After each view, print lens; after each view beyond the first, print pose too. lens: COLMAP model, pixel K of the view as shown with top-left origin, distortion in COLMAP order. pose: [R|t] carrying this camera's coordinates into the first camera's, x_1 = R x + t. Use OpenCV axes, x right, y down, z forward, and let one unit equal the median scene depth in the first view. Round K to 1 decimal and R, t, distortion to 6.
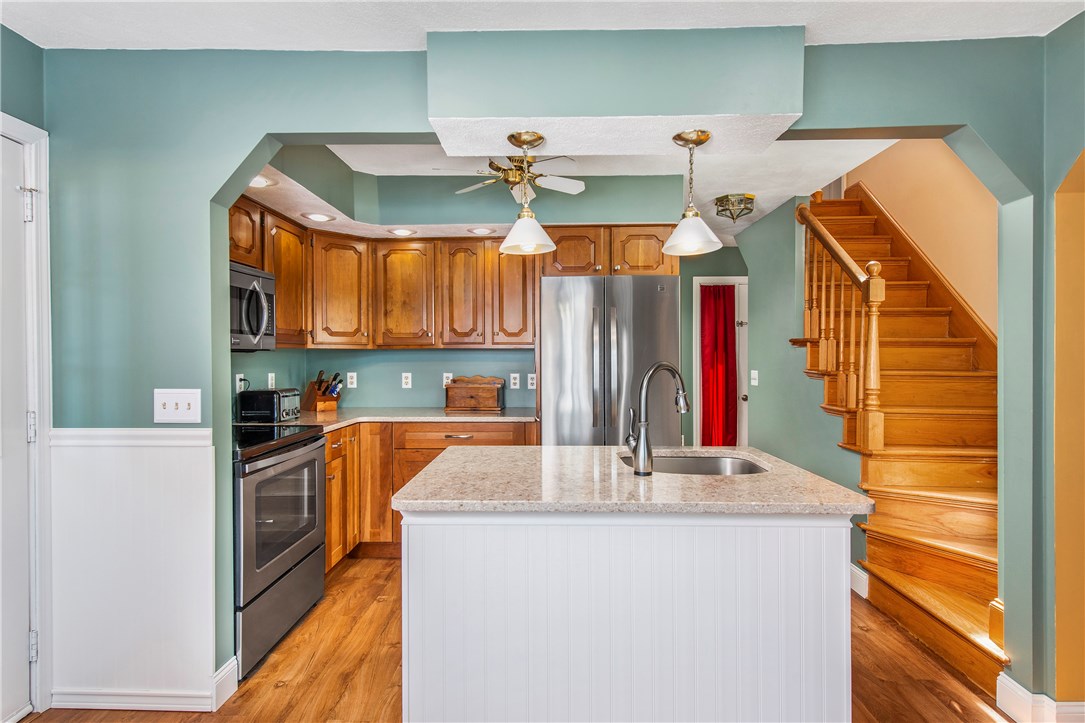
lens RADIAL K [[553.1, 0, 542.5], [0, 553.1, 361.5], [0, 0, 1]] dist [0.001469, 0.000783]
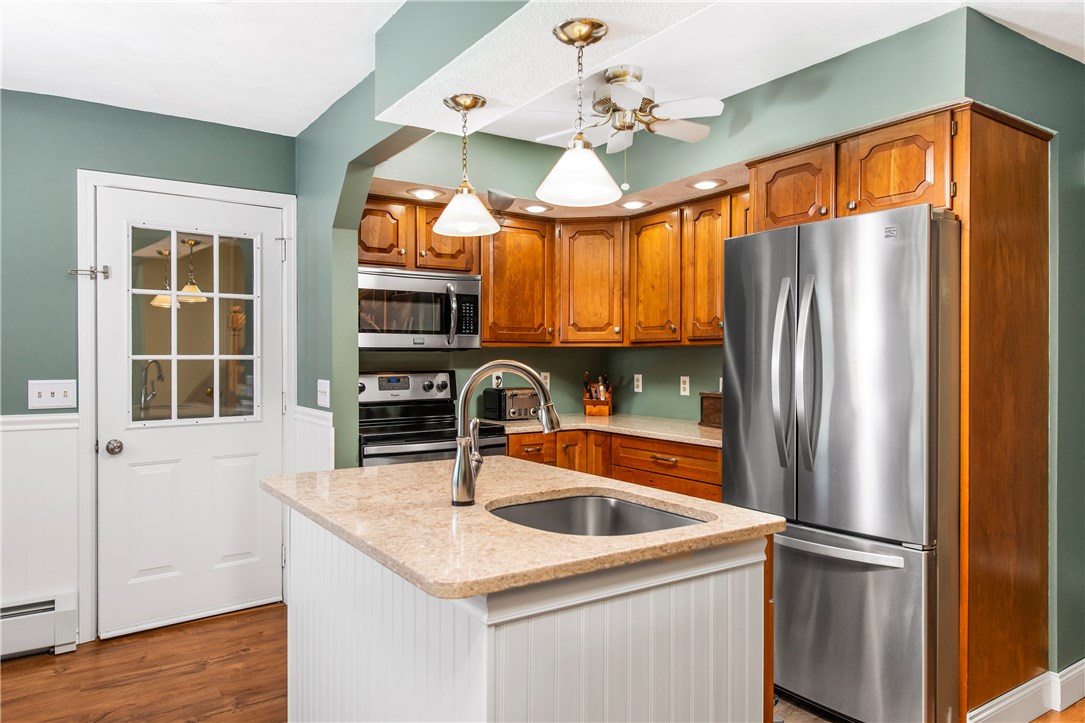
lens RADIAL K [[754.6, 0, 542.5], [0, 754.6, 361.5], [0, 0, 1]] dist [0.076672, -0.000057]
pose [[0.557010, 0.007344, -0.830473, 0.635667], [-0.009925, 0.999948, 0.002186, -0.001238], [0.830446, 0.007025, 0.557054, 0.265077]]
